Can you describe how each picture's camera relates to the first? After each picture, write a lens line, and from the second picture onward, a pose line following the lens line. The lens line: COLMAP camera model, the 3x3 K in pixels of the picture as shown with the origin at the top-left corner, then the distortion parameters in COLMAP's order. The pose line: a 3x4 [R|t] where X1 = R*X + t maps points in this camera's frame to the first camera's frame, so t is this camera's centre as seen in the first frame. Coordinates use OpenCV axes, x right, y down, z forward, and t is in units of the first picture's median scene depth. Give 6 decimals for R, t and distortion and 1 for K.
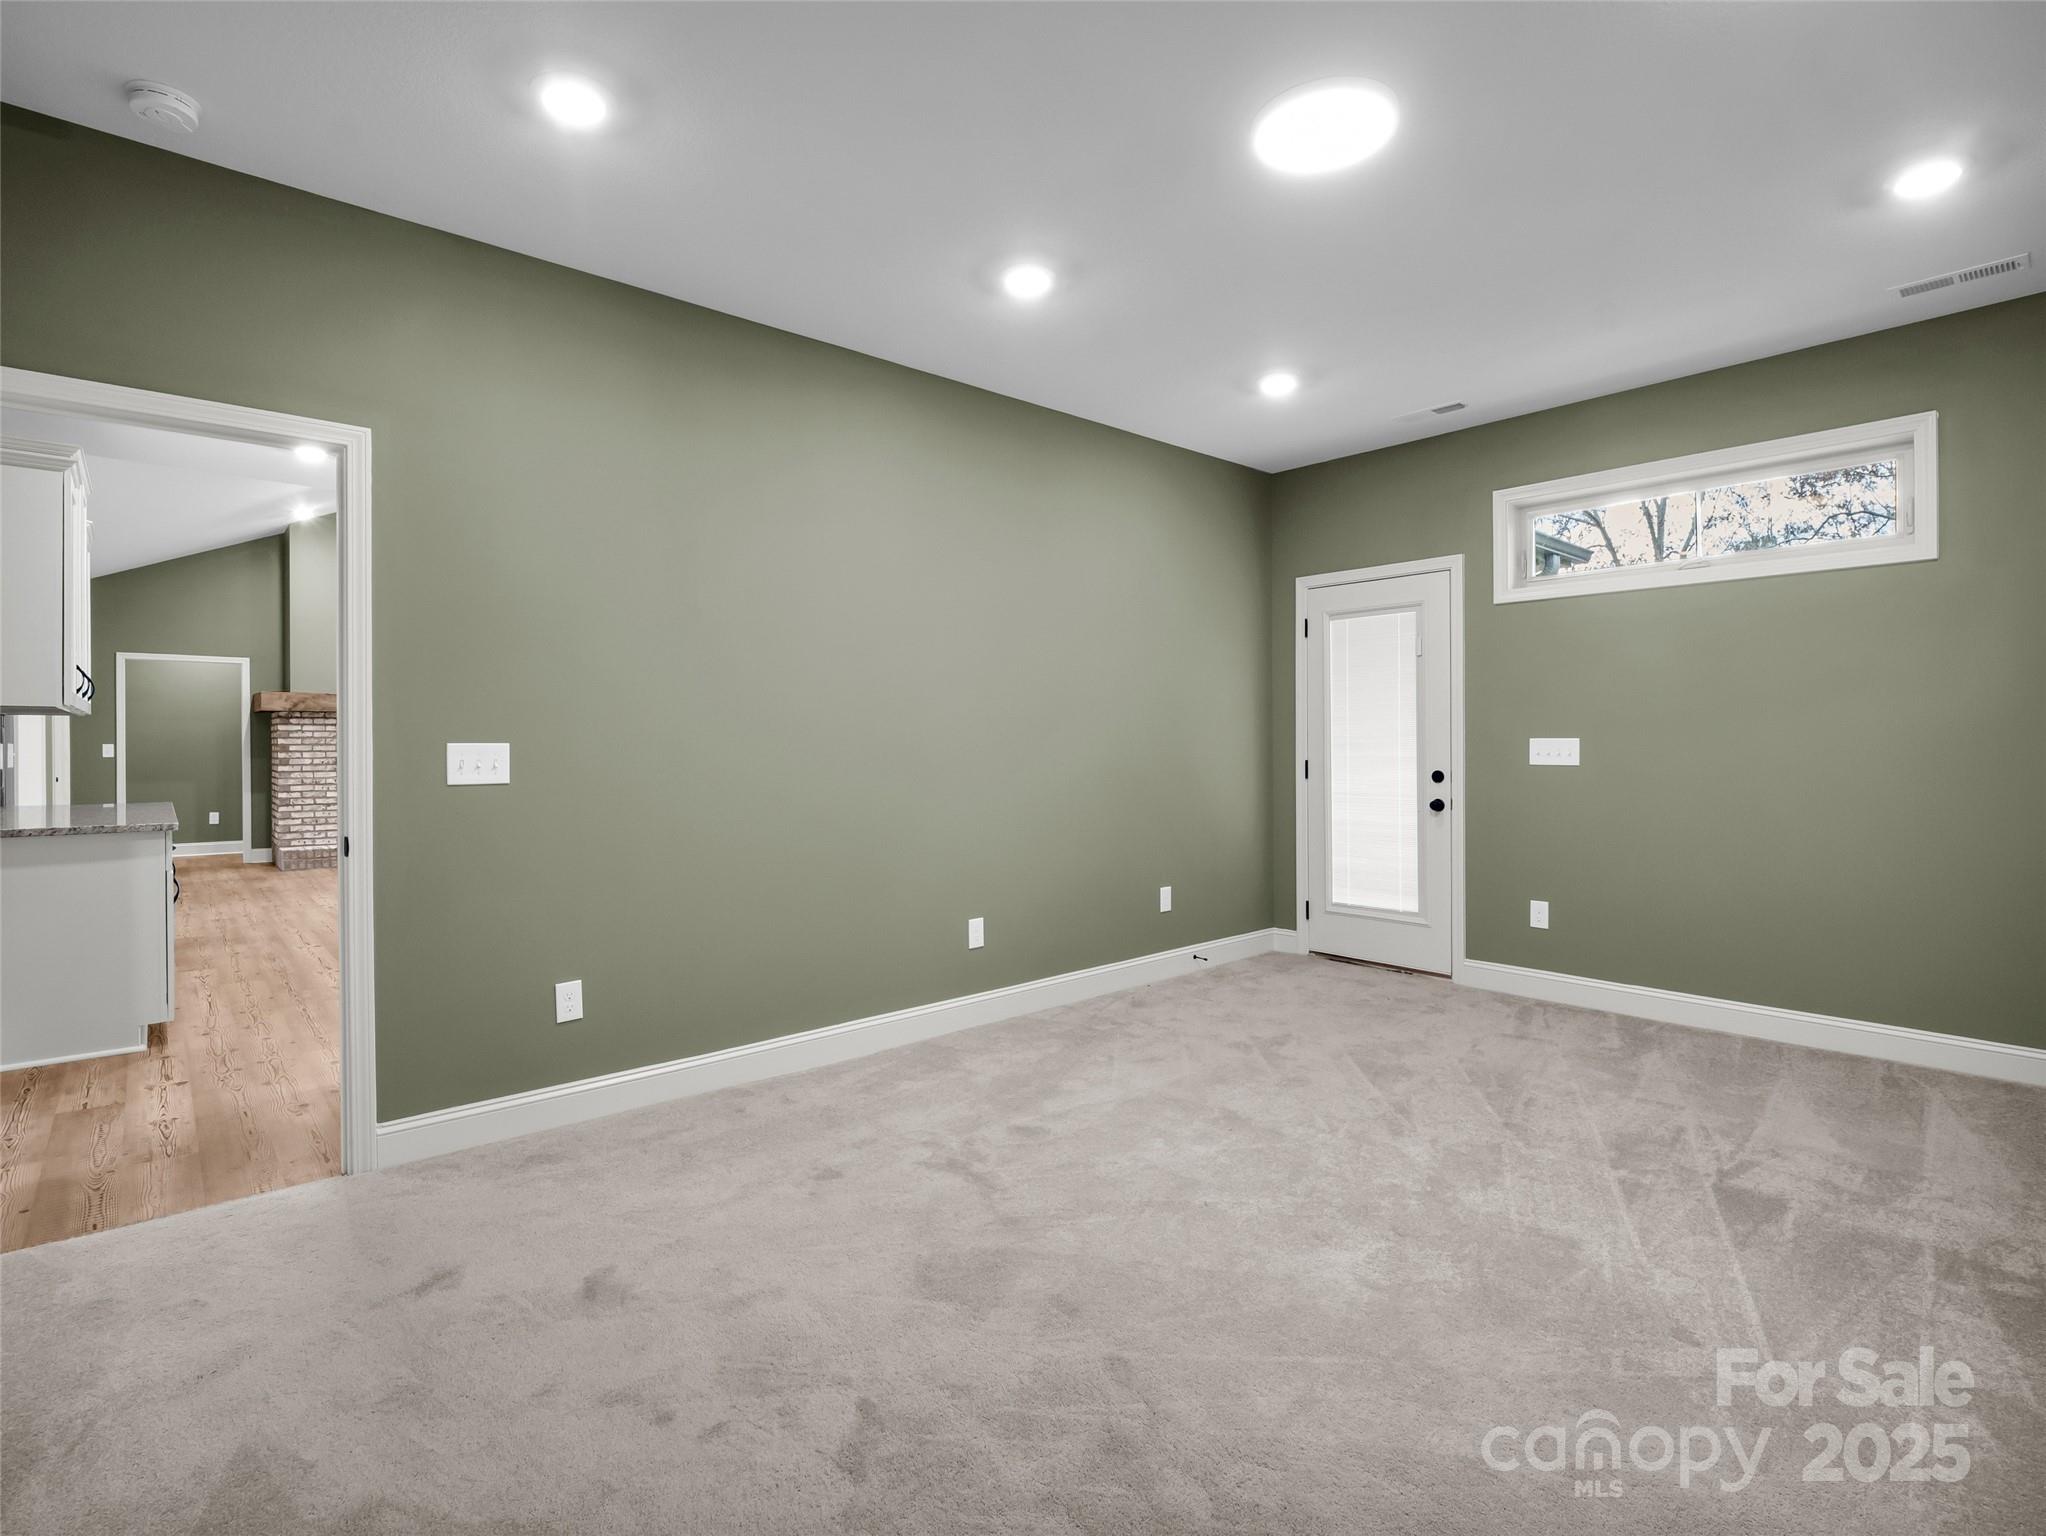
lens RADIAL K [[989.8, 0, 1022.9], [0, 989.8, 742.2], [0, 0, 1]] dist [-0.011093, -0.001029]
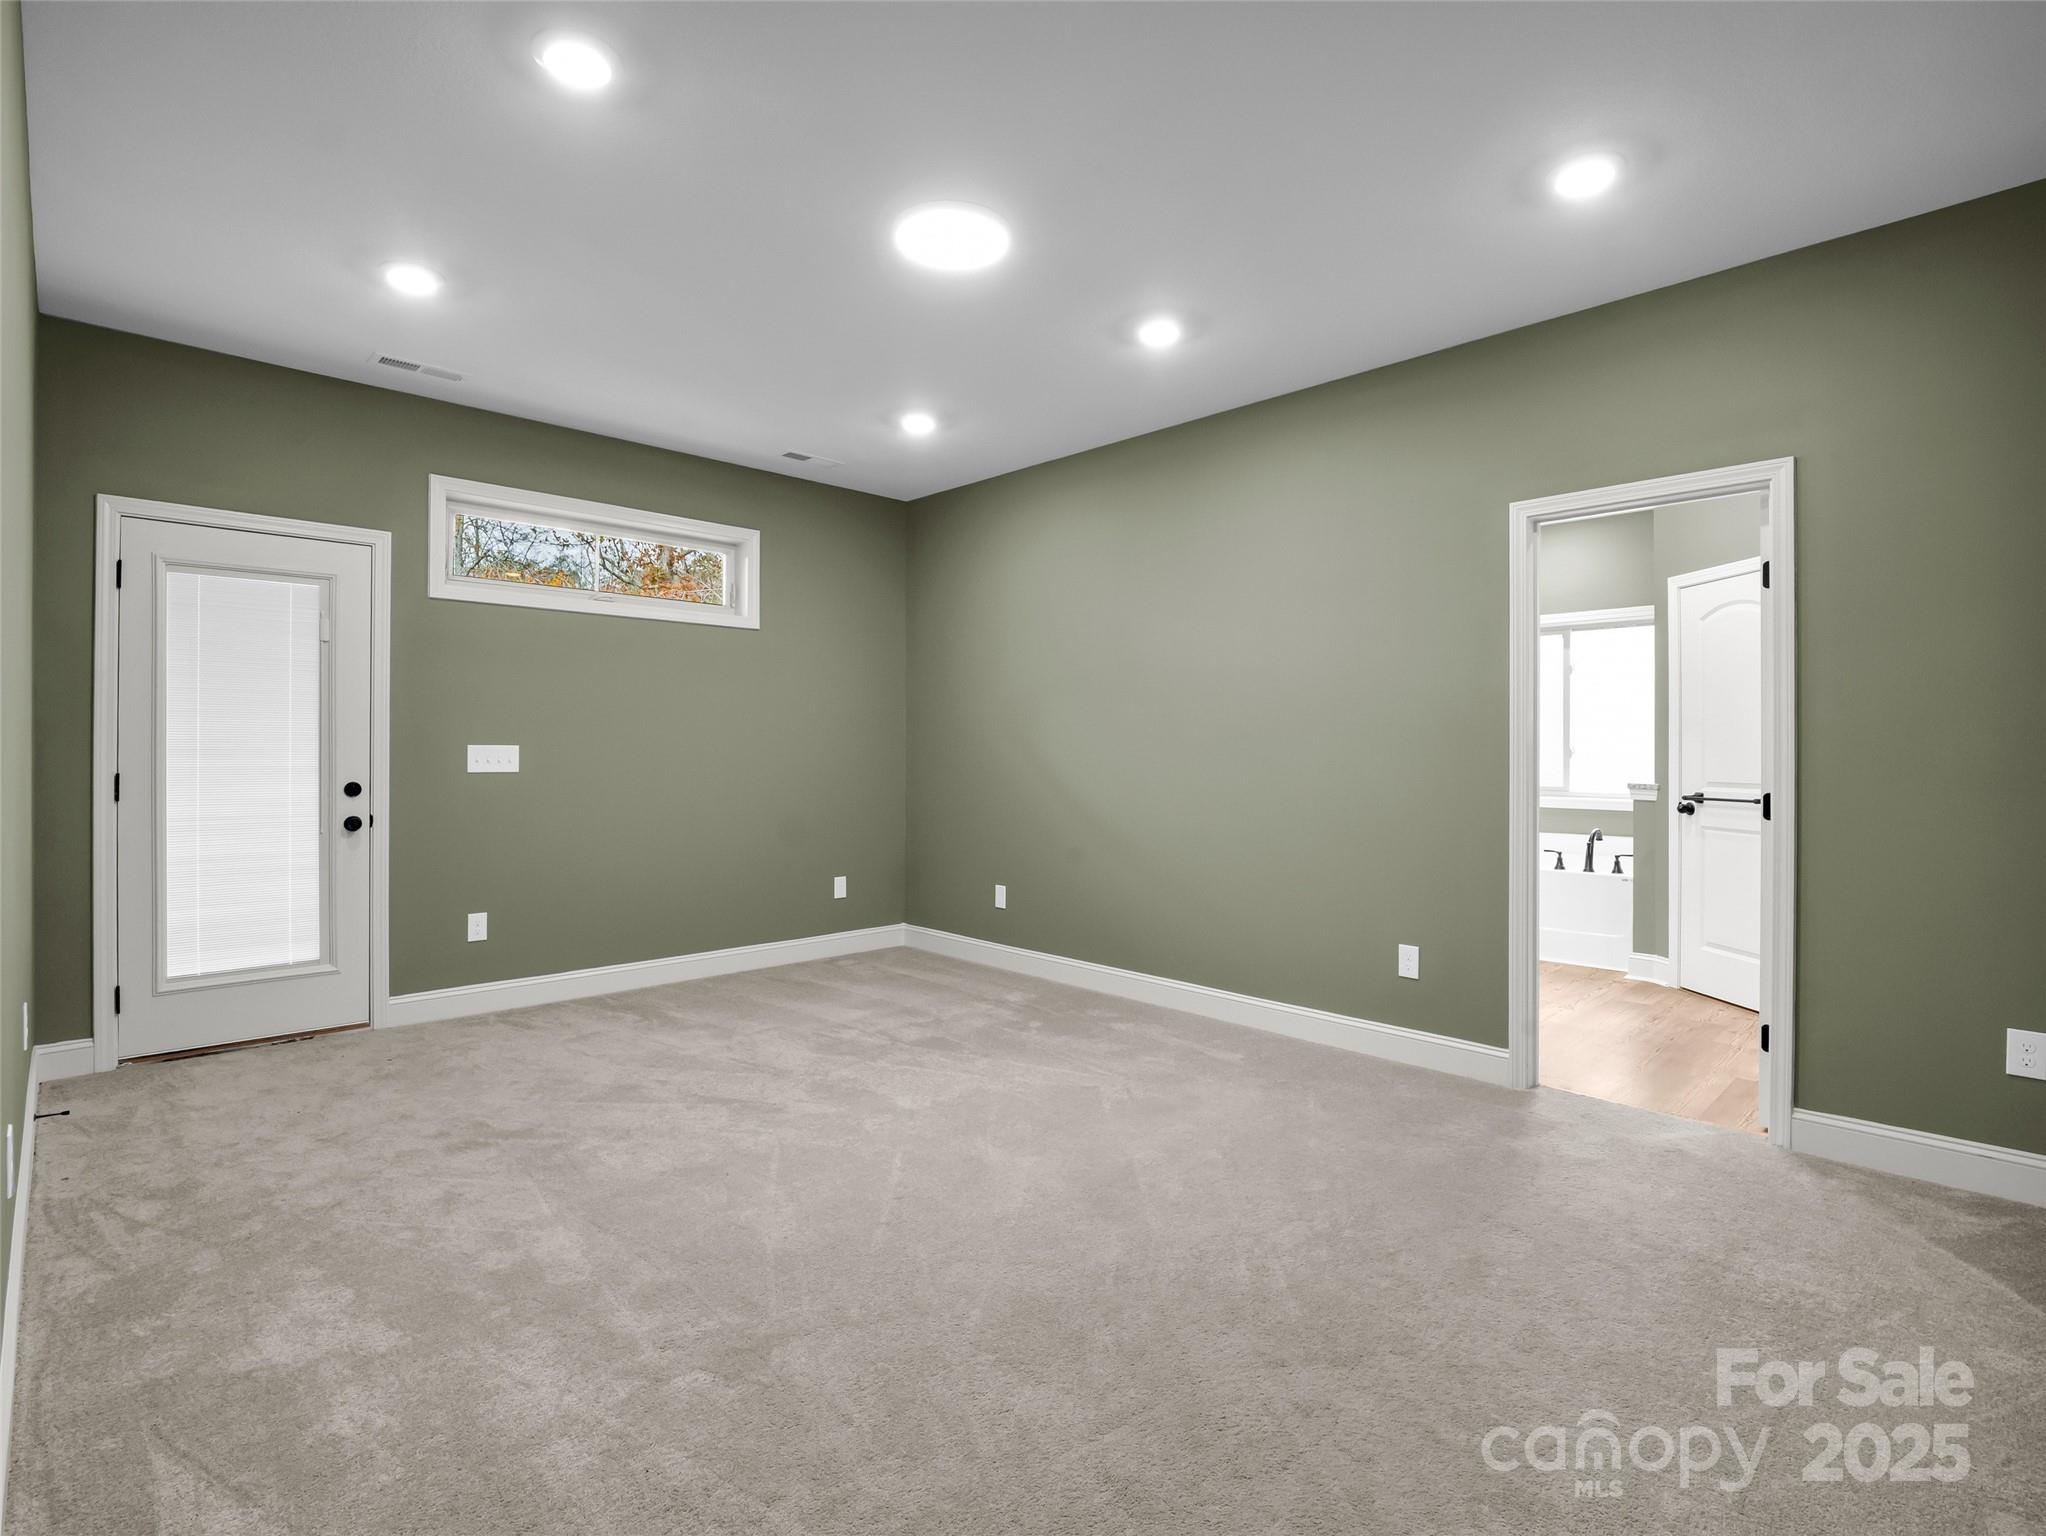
lens RADIAL K [[989.8, 0, 1022.9], [0, 989.8, 742.2], [0, 0, 1]] dist [-0.011093, -0.001029]
pose [[-0.031538, 0.014058, 0.999404, -0.506732], [-0.003045, 0.999895, -0.014162, 0.005966], [-0.999498, -0.003490, -0.031492, 0.542351]]
